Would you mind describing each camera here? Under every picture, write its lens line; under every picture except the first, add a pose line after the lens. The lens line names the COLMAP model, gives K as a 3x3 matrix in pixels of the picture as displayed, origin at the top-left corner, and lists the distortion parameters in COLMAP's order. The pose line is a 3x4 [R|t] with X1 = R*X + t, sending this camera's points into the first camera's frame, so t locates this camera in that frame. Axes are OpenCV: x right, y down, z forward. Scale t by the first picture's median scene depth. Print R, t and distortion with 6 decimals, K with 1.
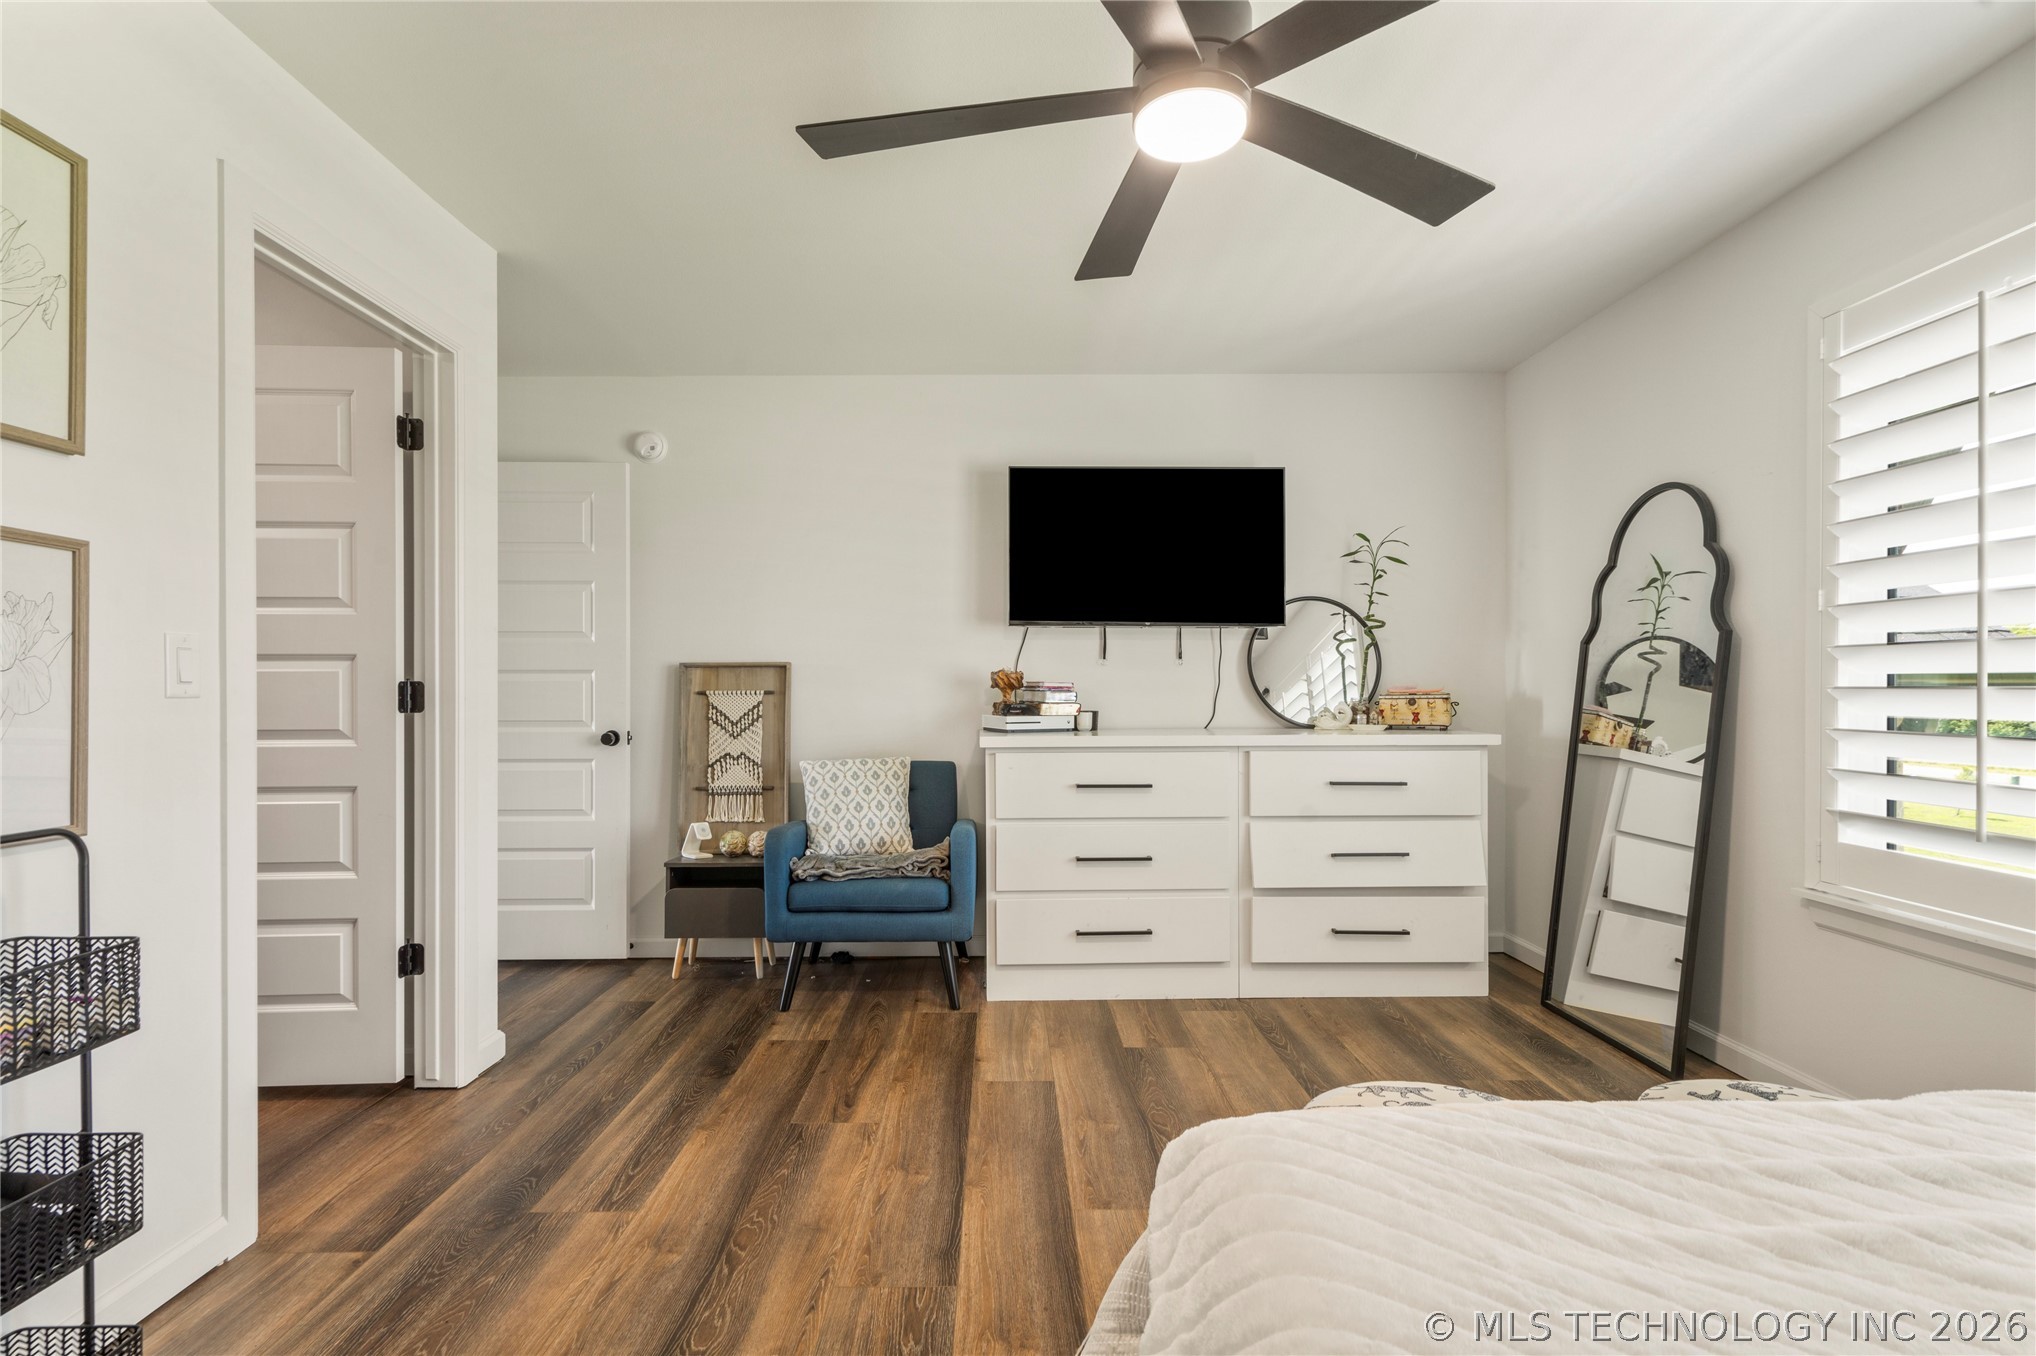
lens RADIAL K [[977.3, 0, 1013.6], [0, 977.3, 686.2], [0, 0, 1]] dist [0.004047, 0.000114]
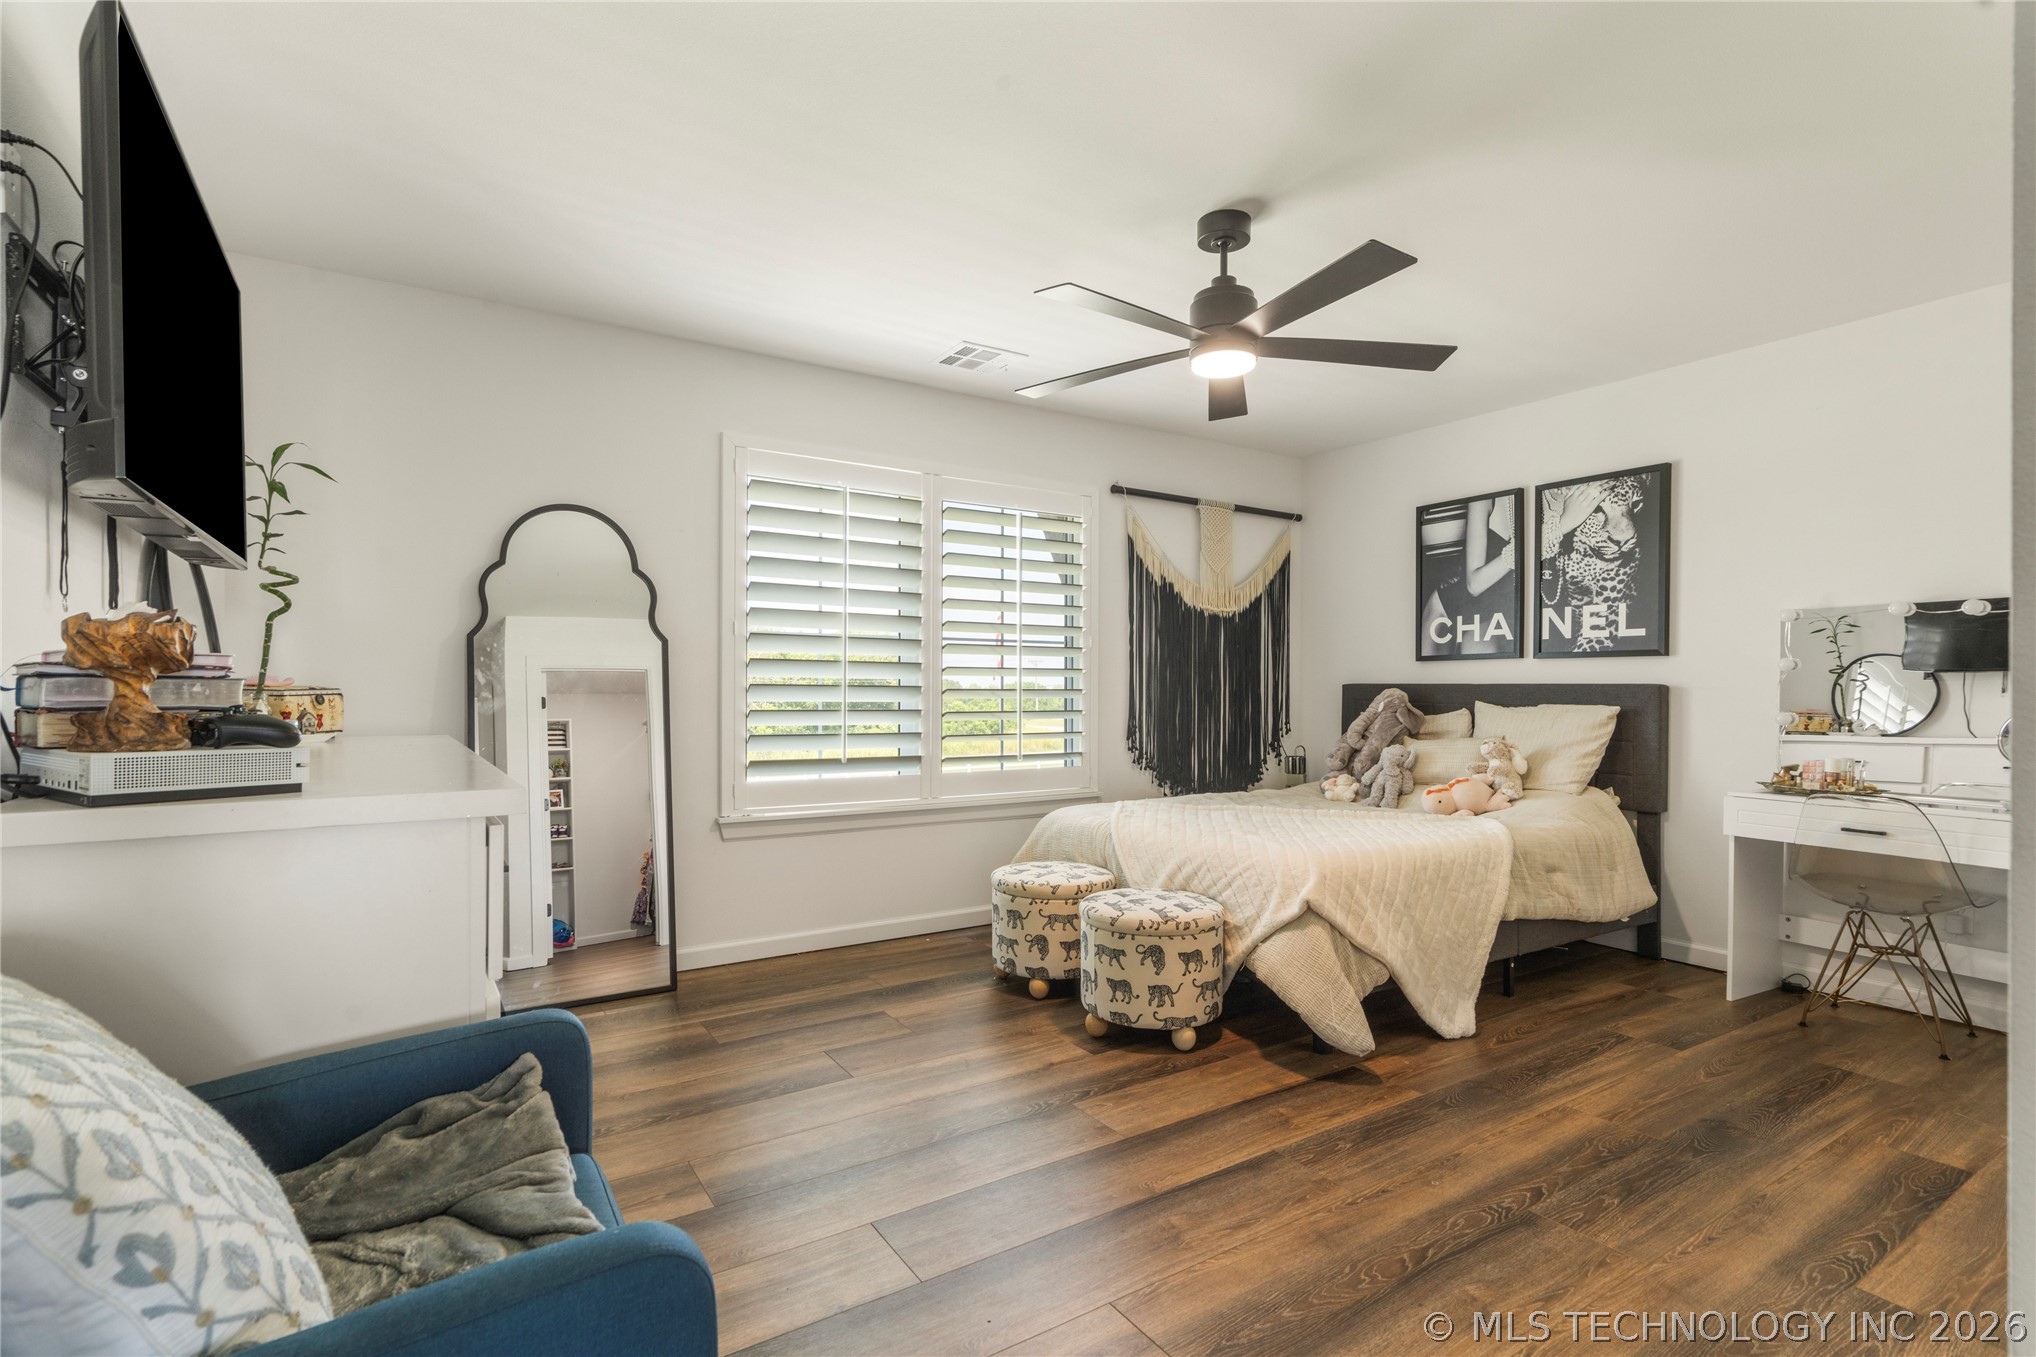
lens RADIAL K [[977.3, 0, 1006.2], [0, 977.3, 687.6], [0, 0, 1]] dist [0.004047, 0.000114]
pose [[-0.548029, -0.000037, 0.836459, -0.900593], [-0.008255, 0.999952, -0.005364, 0.017910], [-0.836418, -0.009845, -0.548003, 1.925495]]
